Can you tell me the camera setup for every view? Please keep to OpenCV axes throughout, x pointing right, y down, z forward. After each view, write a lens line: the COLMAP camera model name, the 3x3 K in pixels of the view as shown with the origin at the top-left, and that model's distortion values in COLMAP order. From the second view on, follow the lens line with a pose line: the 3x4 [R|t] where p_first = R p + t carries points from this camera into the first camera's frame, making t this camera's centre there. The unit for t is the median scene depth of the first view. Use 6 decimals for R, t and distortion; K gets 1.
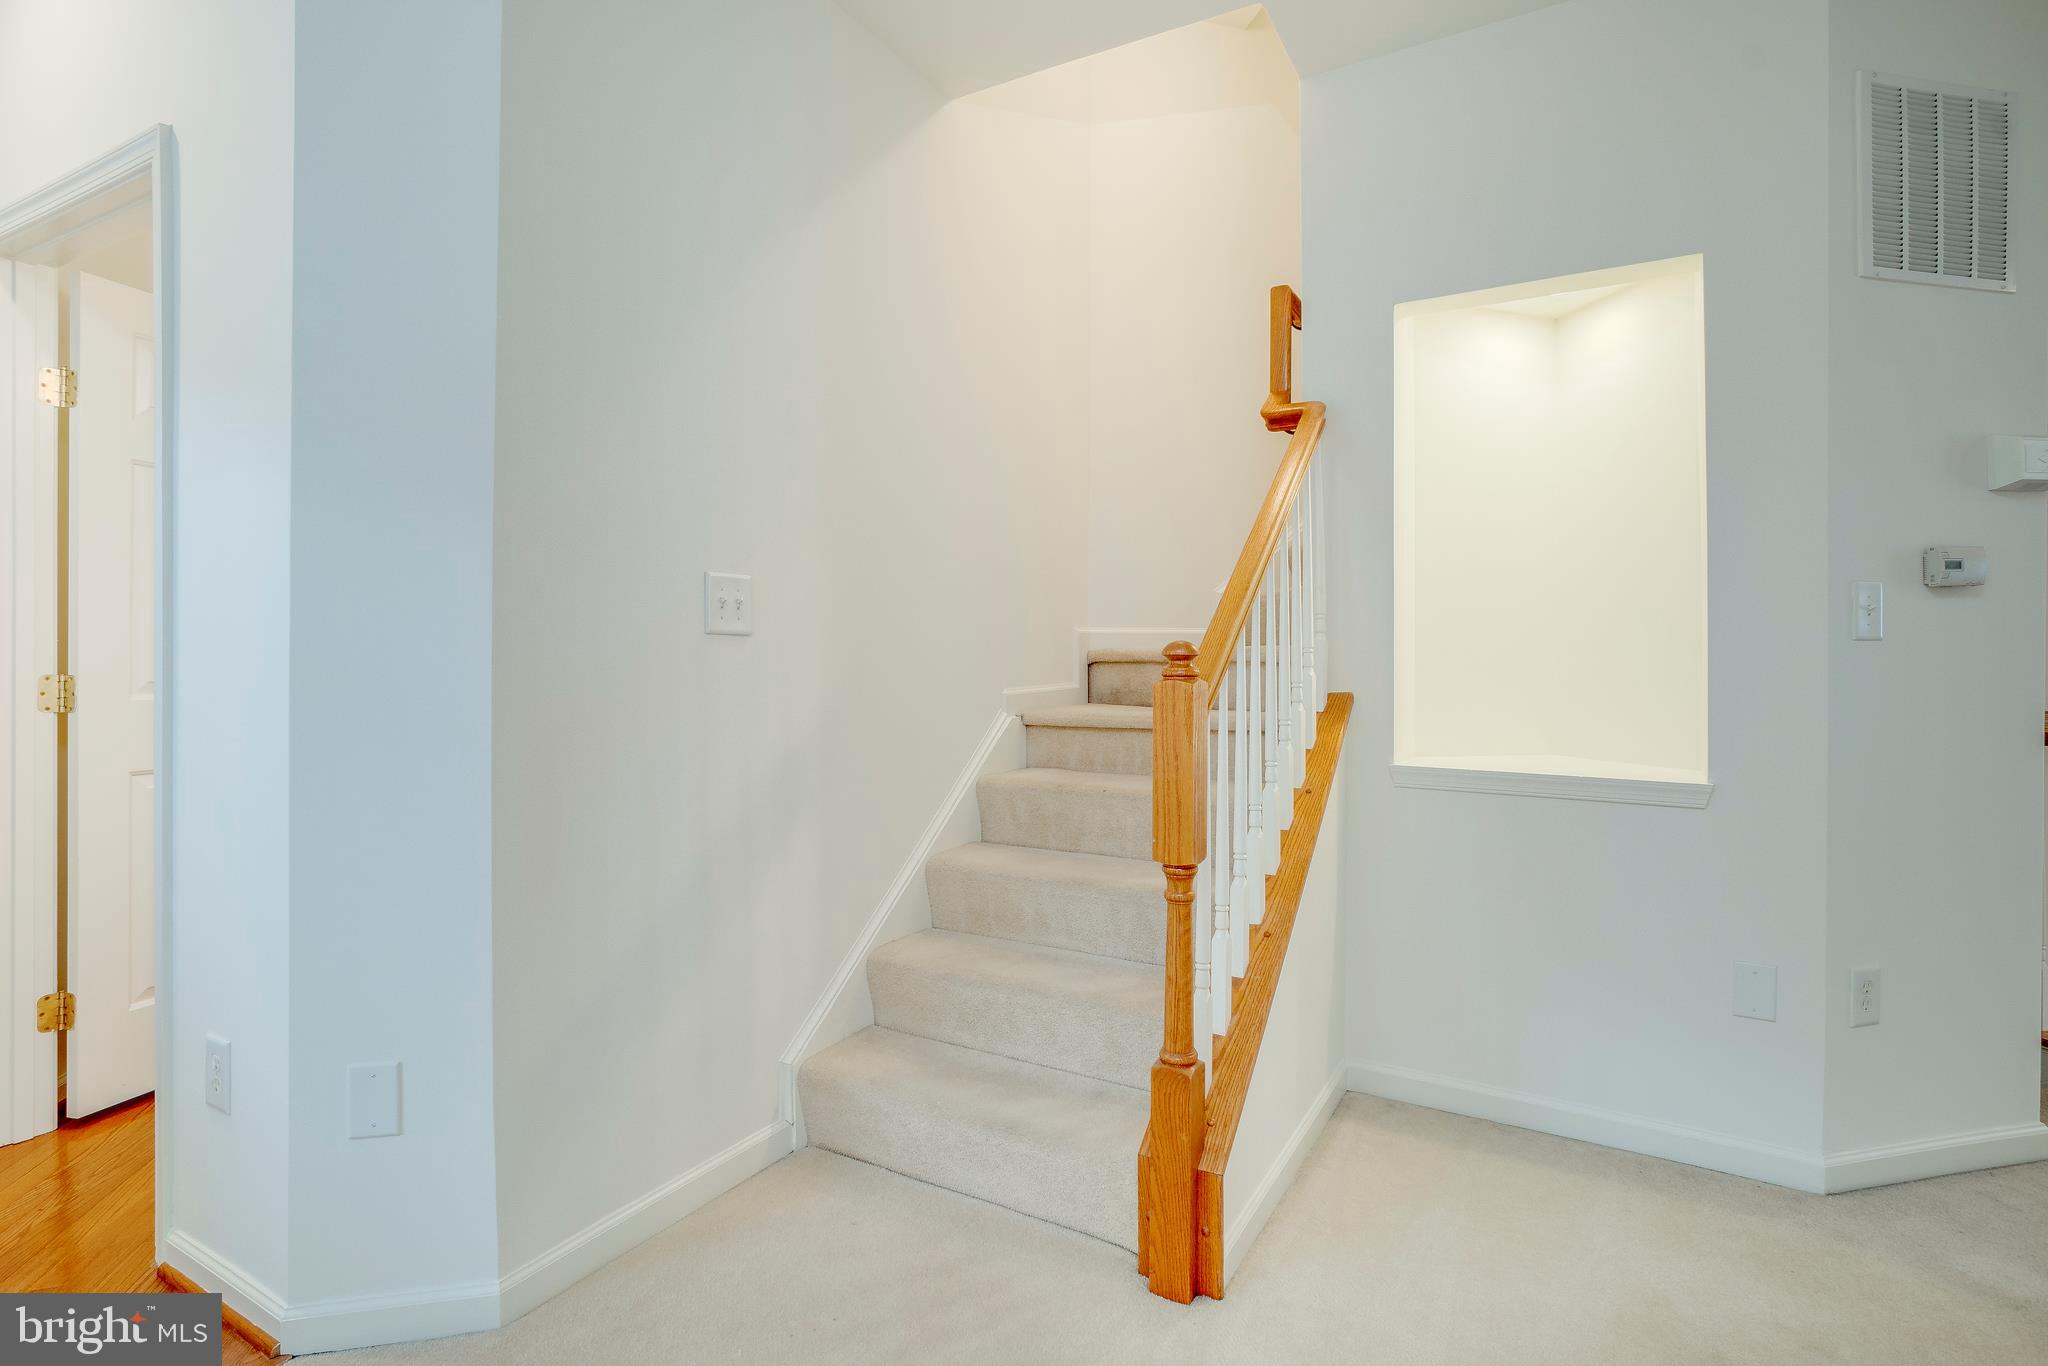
lens RADIAL K [[1034.3, 0, 1009.3], [0, 1034.3, 667.6], [0, 0, 1]] dist [-0.050710, 0.023958]
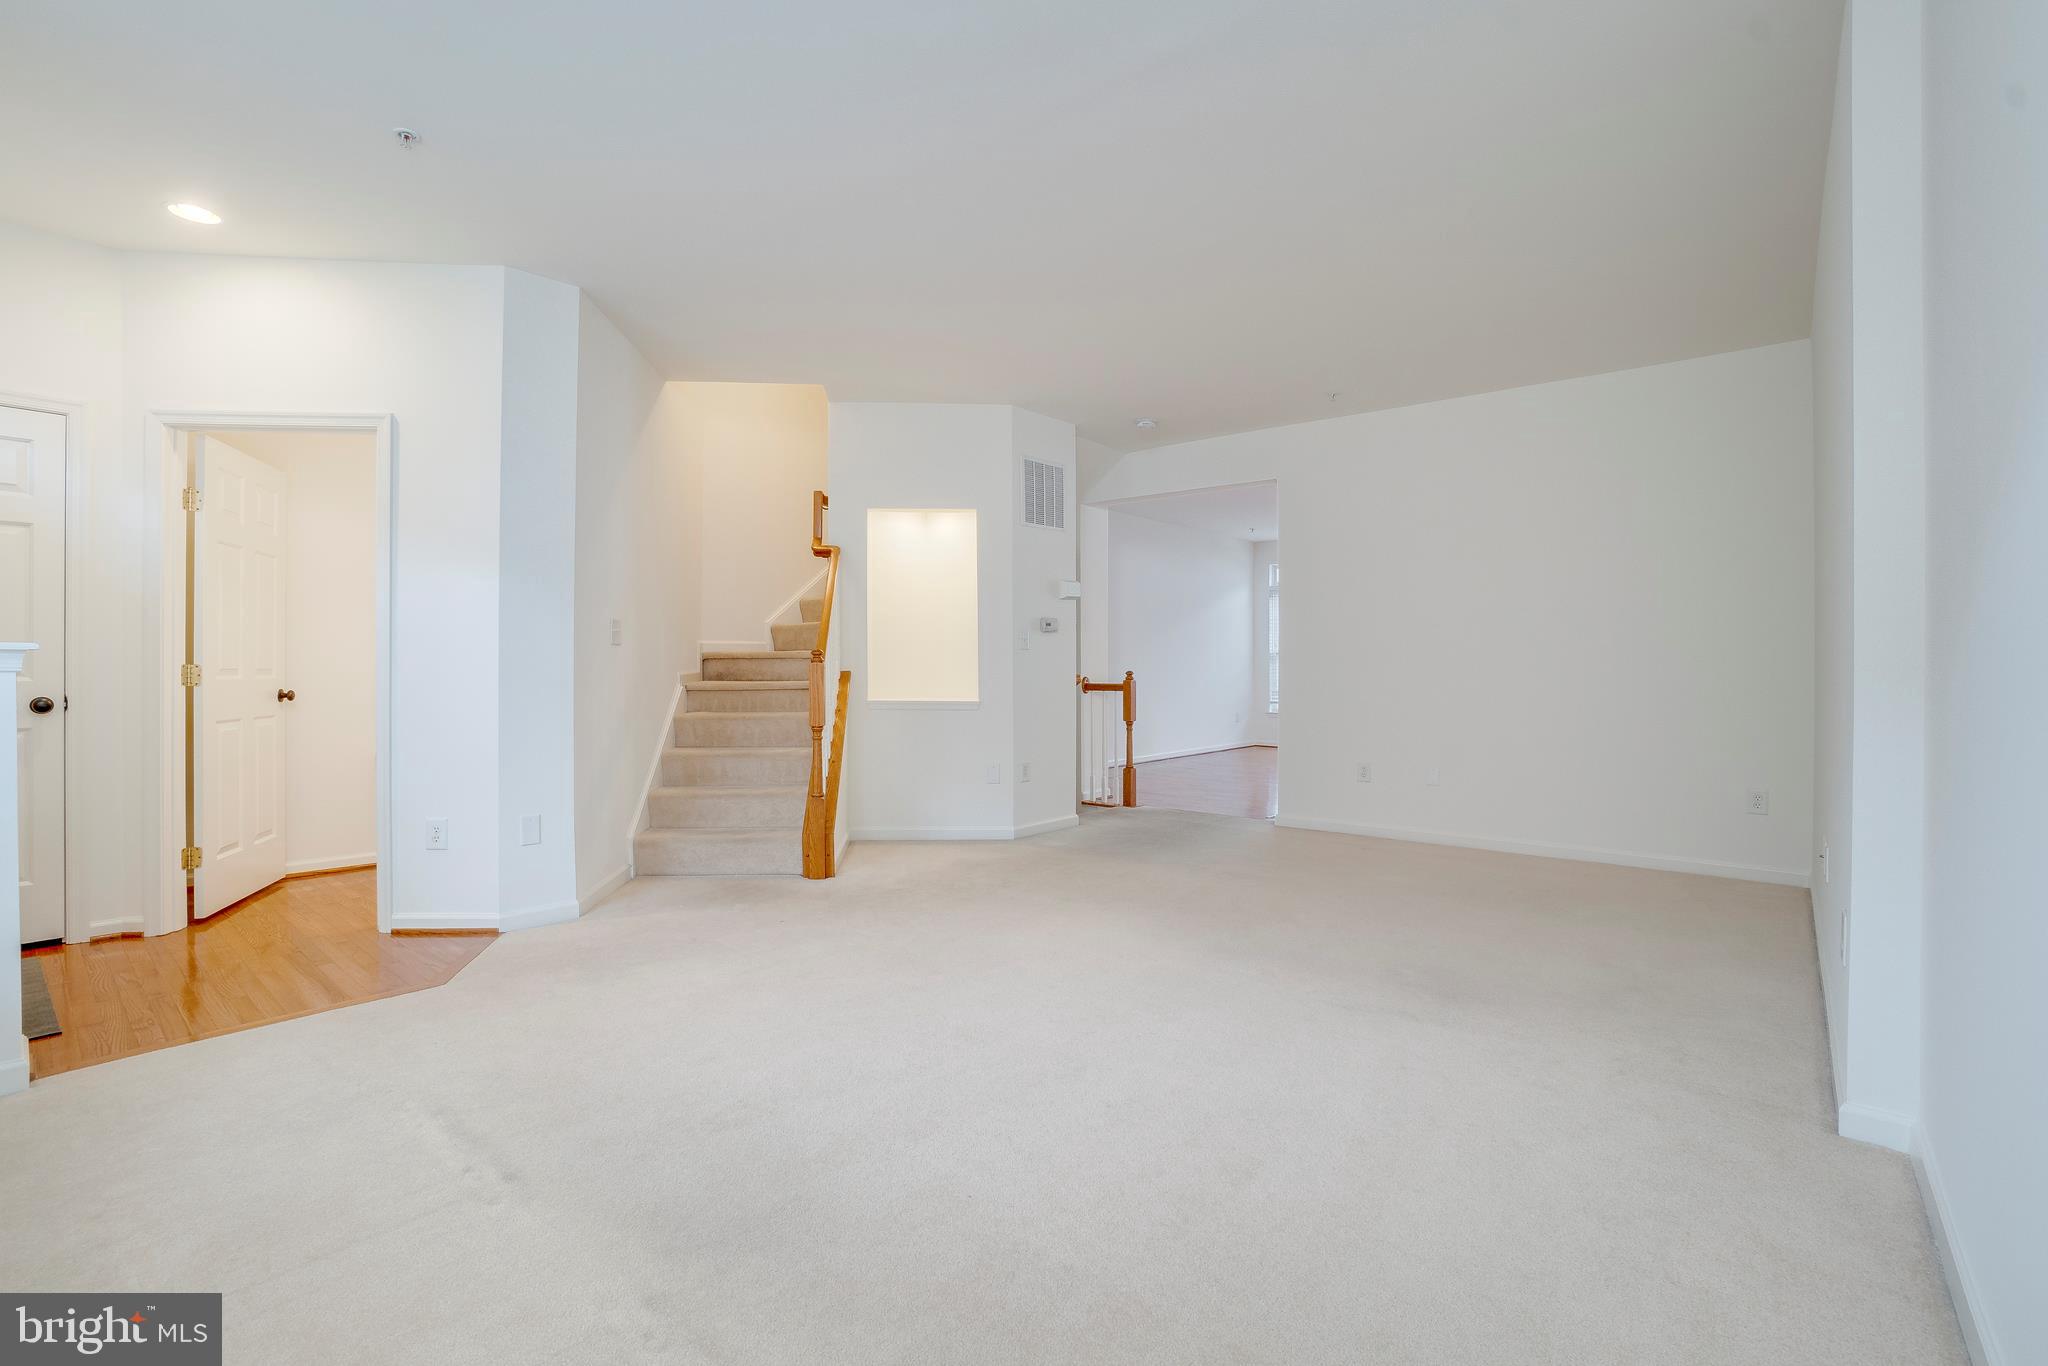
lens RADIAL K [[1034.3, 0, 1009.3], [0, 1034.3, 667.6], [0, 0, 1]] dist [-0.050710, 0.023958]
pose [[0.822939, -0.004930, 0.568108, -0.778961], [0.005549, 0.999984, 0.000640, 0.019335], [-0.568103, 0.002626, 0.822953, -1.263845]]
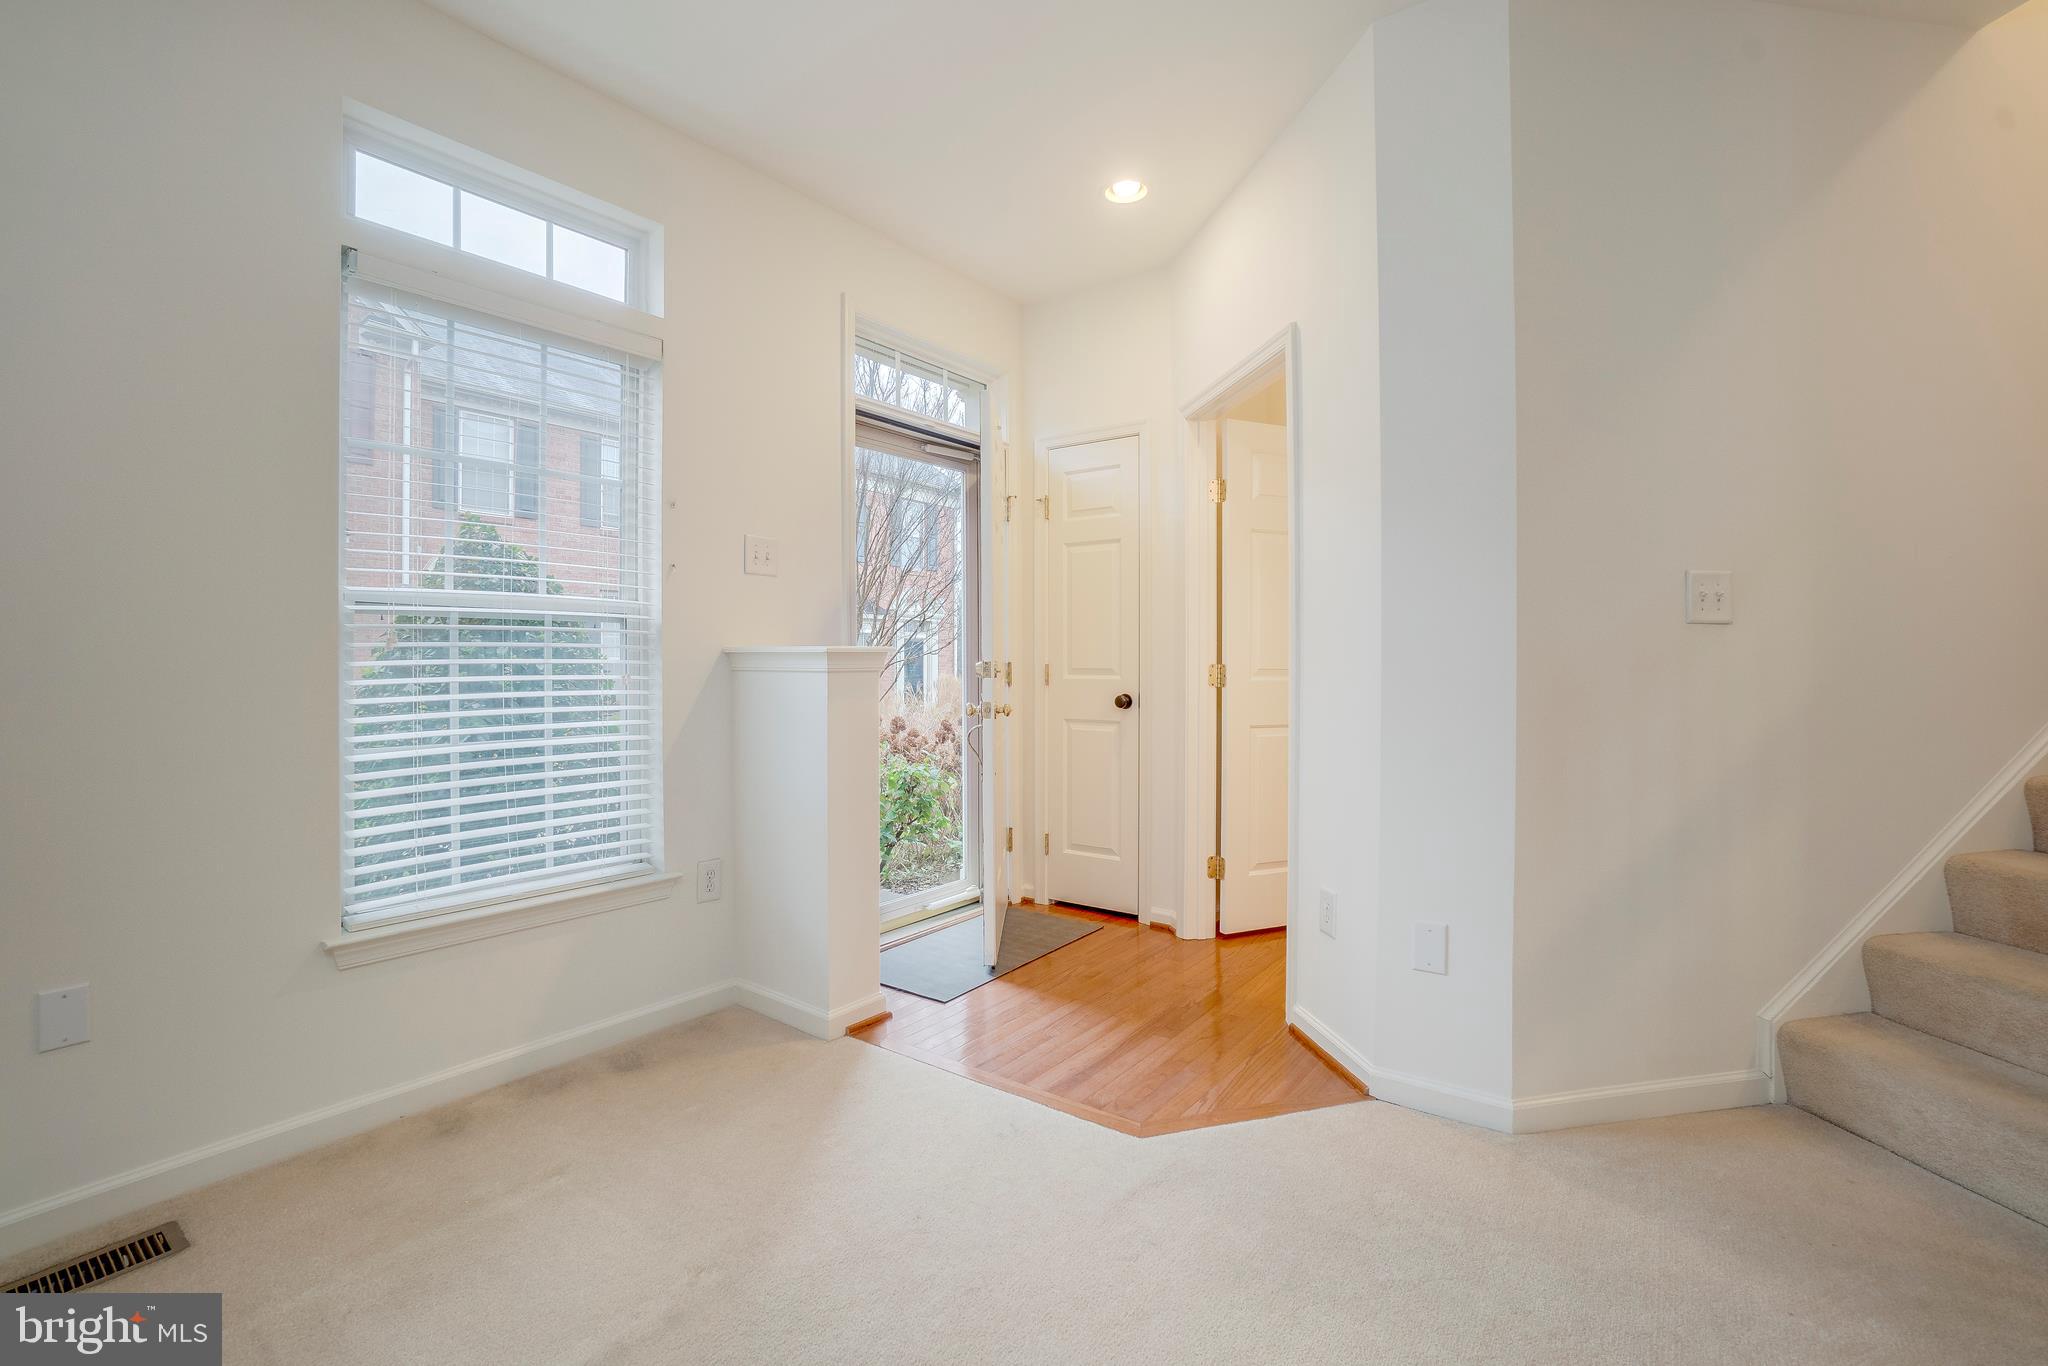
lens RADIAL K [[900.5, 0, 1020.2], [0, 900.5, 668.2], [0, 0, 1]] dist [-0.064177, 0.021685]
pose [[0.629070, -0.002214, -0.777346, -0.002426], [0.000881, 0.999997, -0.002135, 0.016867], [0.777348, 0.000658, 0.629070, -0.180113]]
